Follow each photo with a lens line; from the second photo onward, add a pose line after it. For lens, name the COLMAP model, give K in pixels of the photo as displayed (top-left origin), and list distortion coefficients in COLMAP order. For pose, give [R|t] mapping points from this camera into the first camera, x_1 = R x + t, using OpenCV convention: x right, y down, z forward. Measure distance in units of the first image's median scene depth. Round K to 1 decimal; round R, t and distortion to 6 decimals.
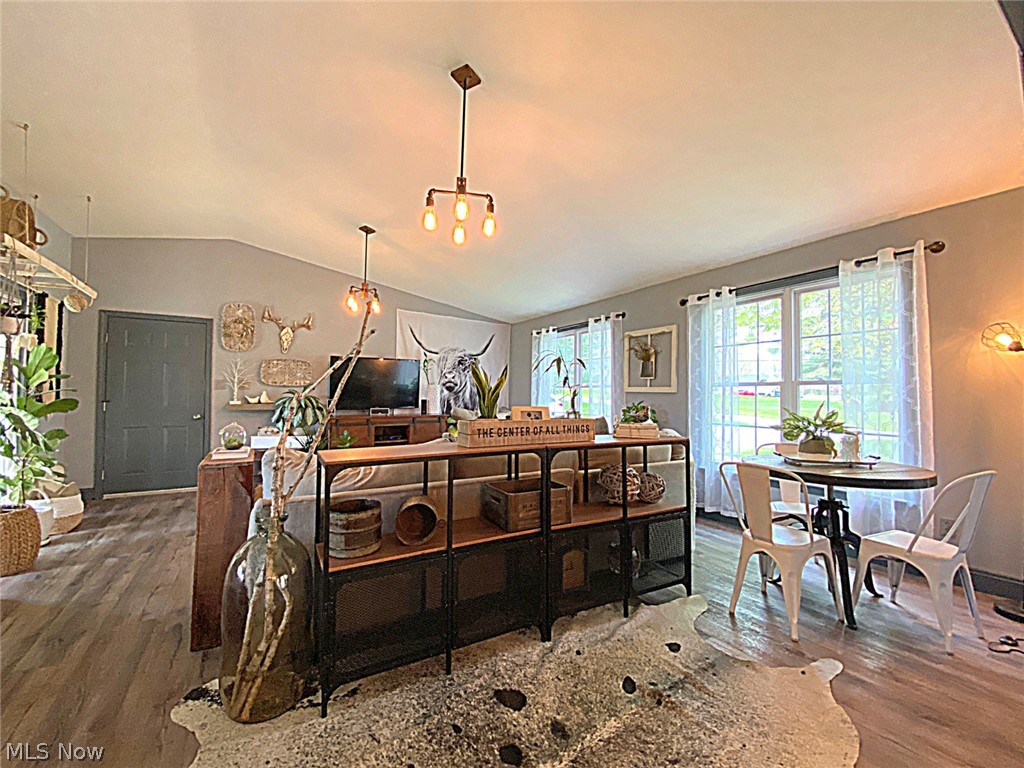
lens RADIAL K [[420.1, 0, 514.4], [0, 420.1, 390.7], [0, 0, 1]] dist [-0.001628, -0.010716]
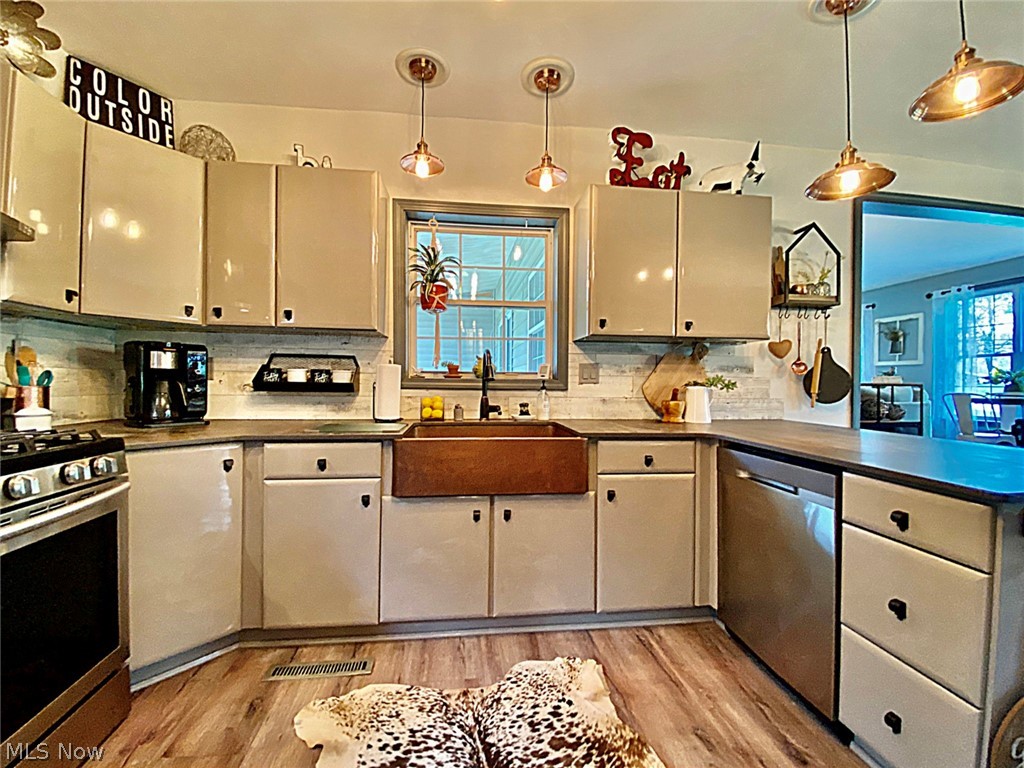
lens RADIAL K [[440.3, 0, 514.4], [0, 440.3, 387.5], [0, 0, 1]] dist [-0.007005, -0.009628]
pose [[0.913137, 0.004031, -0.407633, -0.230894], [0.000577, 0.999937, 0.011181, 0.061995], [0.407652, -0.010445, 0.913077, -0.773548]]
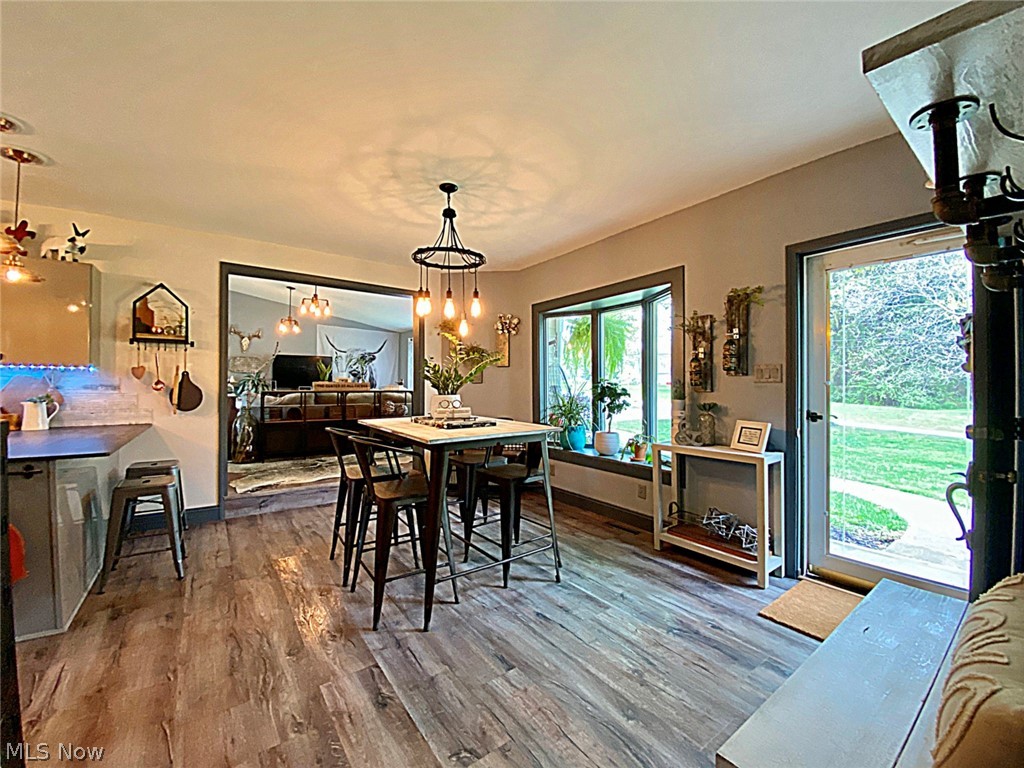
lens RADIAL K [[420.1, 0, 512.6], [0, 420.1, 387.1], [0, 0, 1]] dist [-0.001628, -0.010716]
pose [[0.996454, -0.002951, 0.084088, 0.453084], [0.002087, 0.999944, 0.010369, 0.037981], [-0.084114, -0.010157, 0.996404, -0.906243]]
